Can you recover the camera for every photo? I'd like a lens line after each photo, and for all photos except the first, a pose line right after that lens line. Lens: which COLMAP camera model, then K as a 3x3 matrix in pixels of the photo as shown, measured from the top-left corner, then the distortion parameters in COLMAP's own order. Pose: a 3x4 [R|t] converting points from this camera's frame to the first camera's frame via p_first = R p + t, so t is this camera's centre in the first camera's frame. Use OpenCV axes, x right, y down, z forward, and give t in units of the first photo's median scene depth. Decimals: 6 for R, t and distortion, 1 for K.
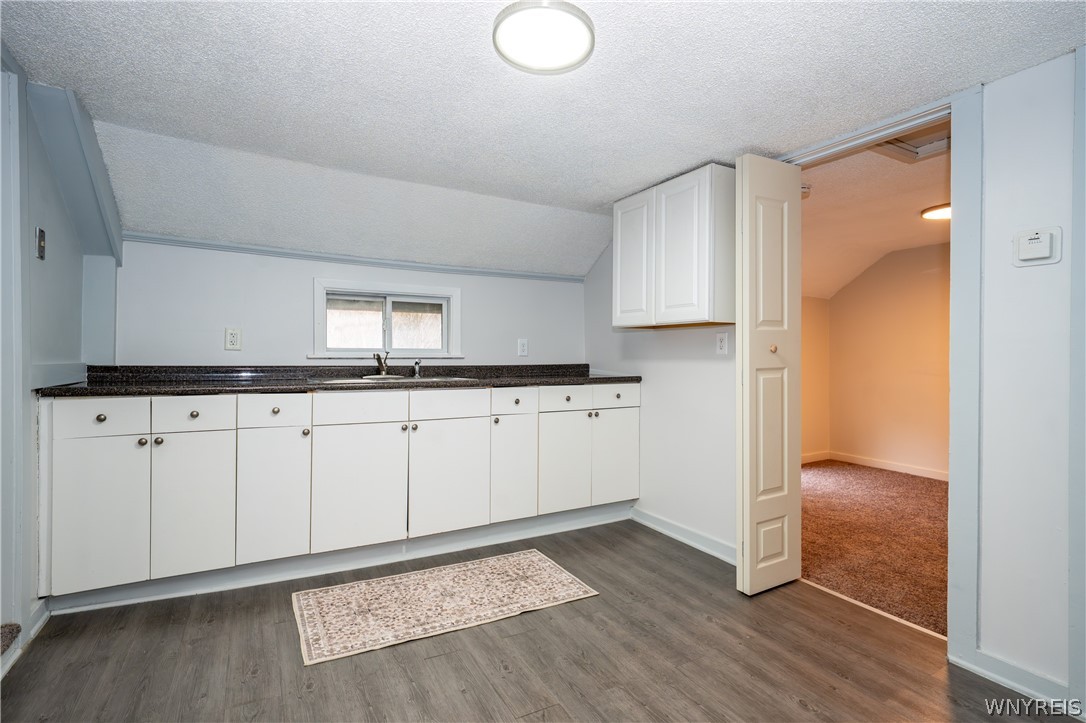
lens RADIAL K [[520.5, 0, 538.0], [0, 520.5, 360.1], [0, 0, 1]] dist [0.006500, -0.000161]
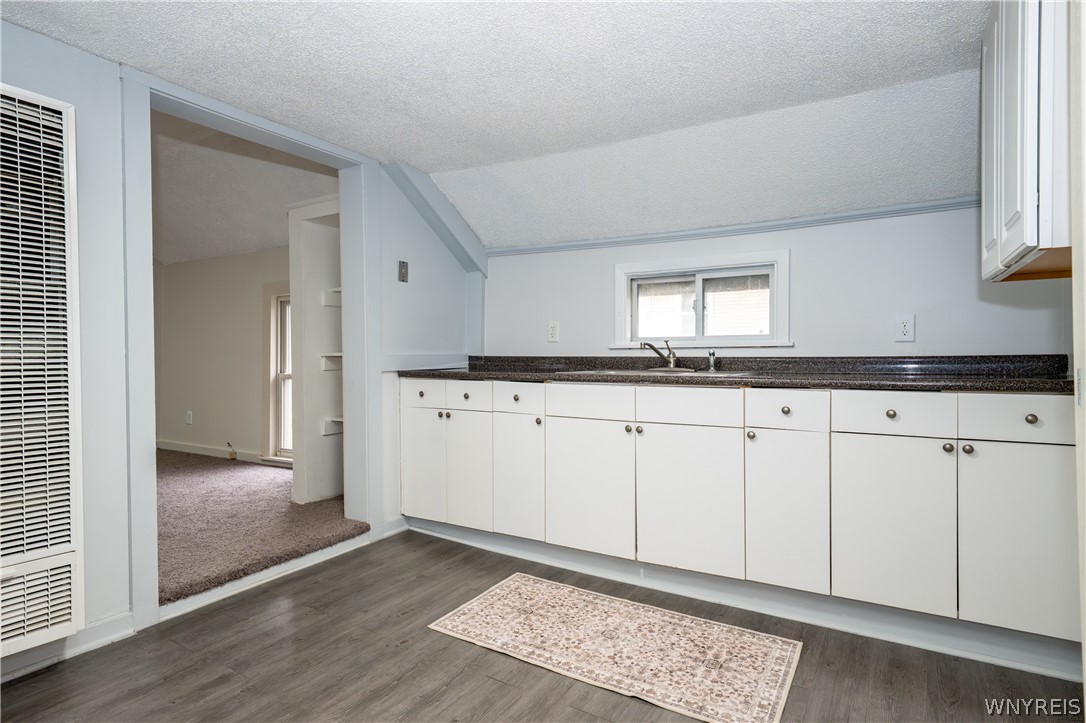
lens RADIAL K [[582.2, 0, 540.7], [0, 582.2, 359.9], [0, 0, 1]] dist [0.016014, -0.000404]
pose [[0.506097, 0.005656, -0.862458, 0.494027], [0.002587, 0.999964, 0.008076, 0.009074], [0.862472, -0.006319, 0.506065, 0.395170]]
